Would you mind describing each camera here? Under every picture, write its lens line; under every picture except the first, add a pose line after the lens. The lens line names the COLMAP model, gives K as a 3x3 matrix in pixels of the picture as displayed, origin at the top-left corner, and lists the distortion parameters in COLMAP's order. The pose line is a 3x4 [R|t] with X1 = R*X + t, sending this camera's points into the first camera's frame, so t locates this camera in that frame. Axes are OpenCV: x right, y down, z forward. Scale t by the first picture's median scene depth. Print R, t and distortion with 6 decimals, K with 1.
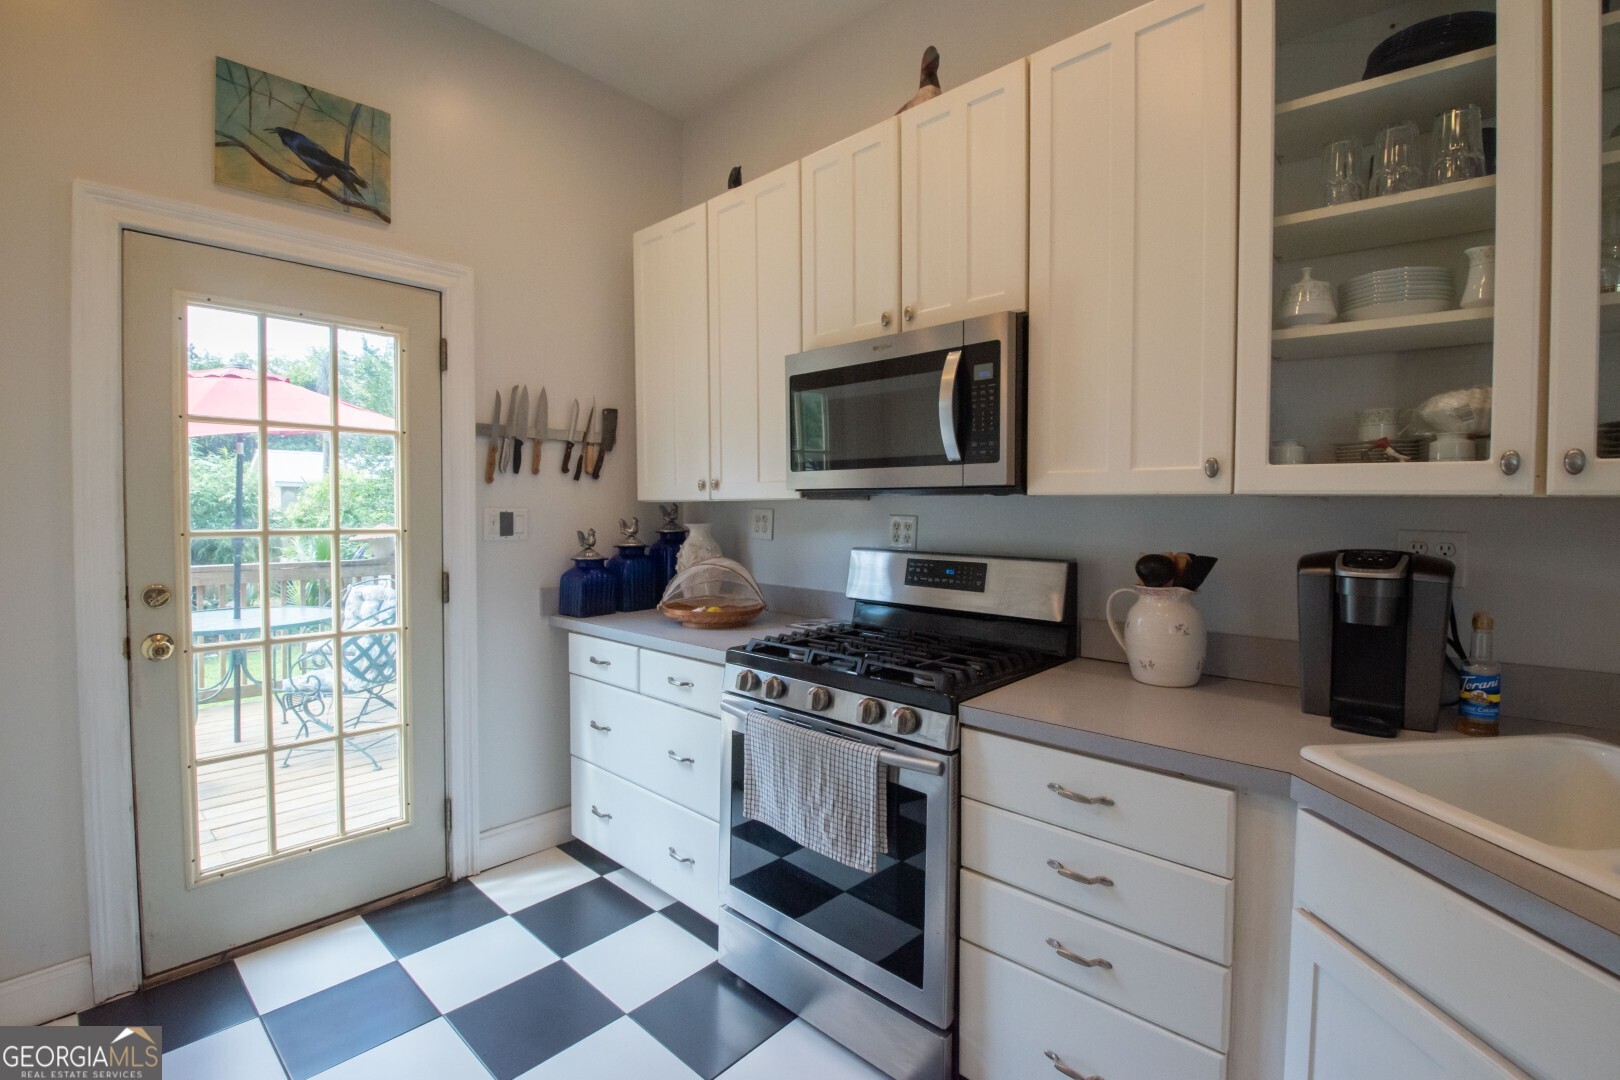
lens RADIAL K [[718.0, 0, 816.7], [0, 718.0, 527.3], [0, 0, 1]] dist [0.017124, -0.030827]
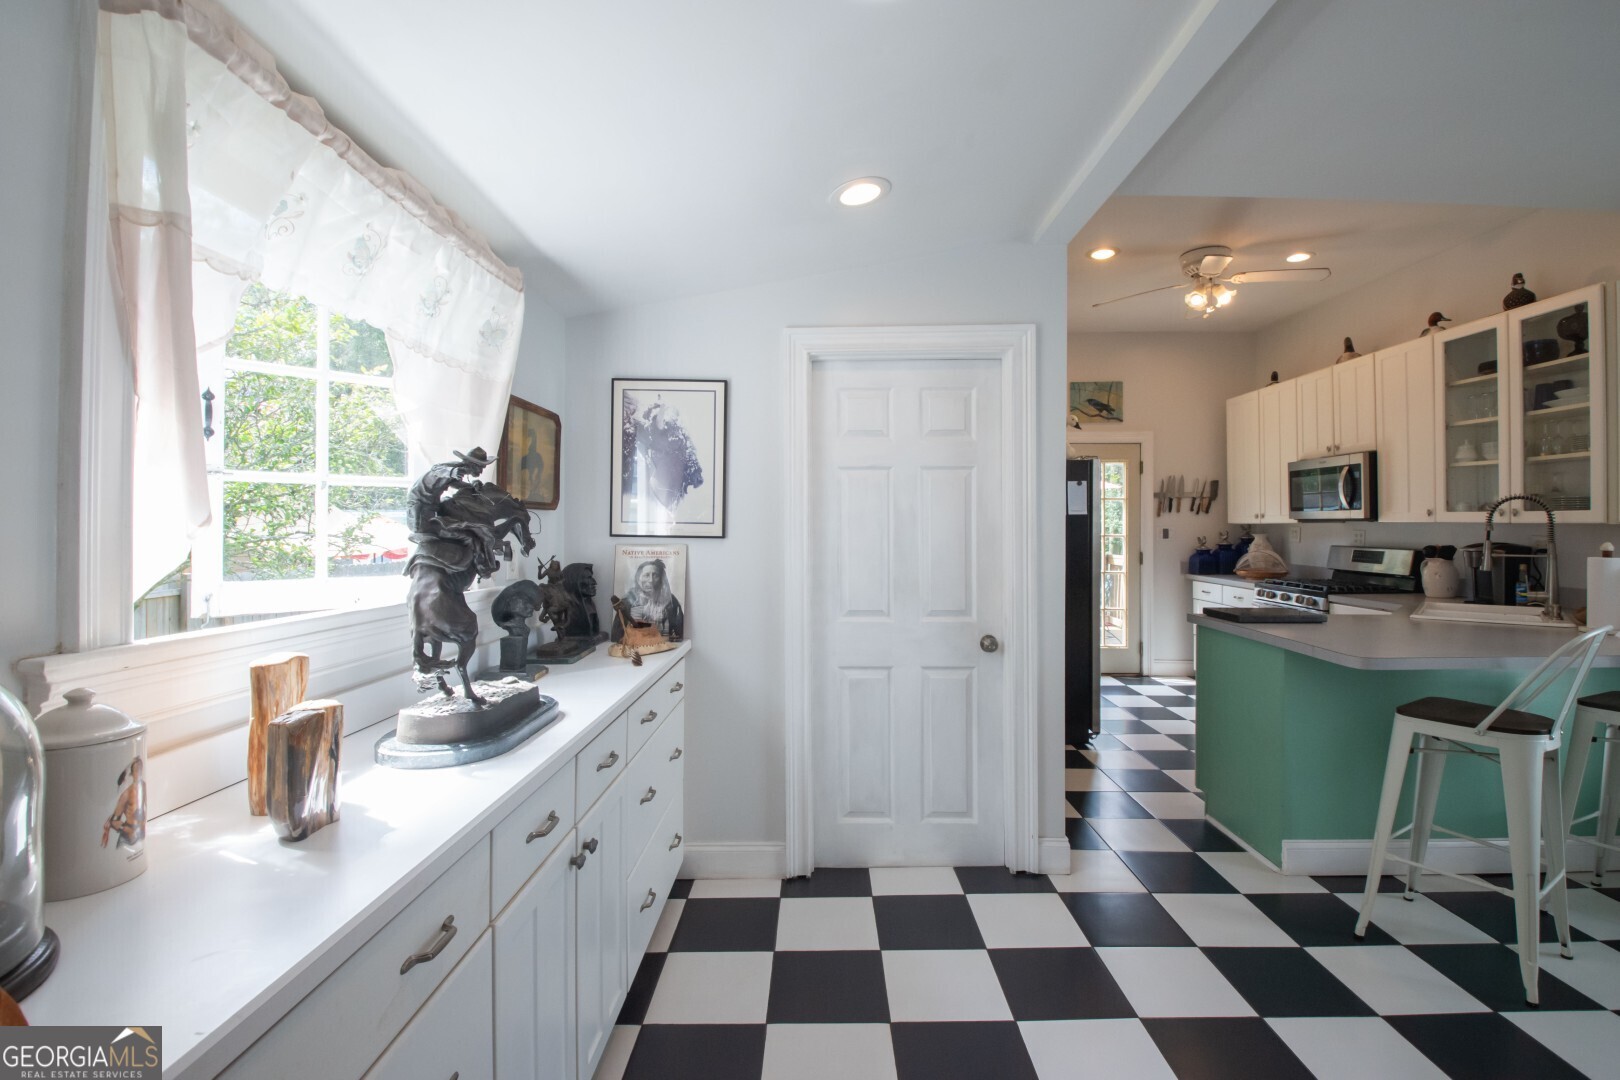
lens RADIAL K [[708.0, 0, 817.4], [0, 708.0, 526.3], [0, 0, 1]] dist [-0.000065, -0.015653]
pose [[0.661529, -0.002268, -0.749916, 0.650130], [-0.015506, 0.999740, -0.016701, 0.032551], [0.749759, 0.022677, 0.661322, -1.633216]]
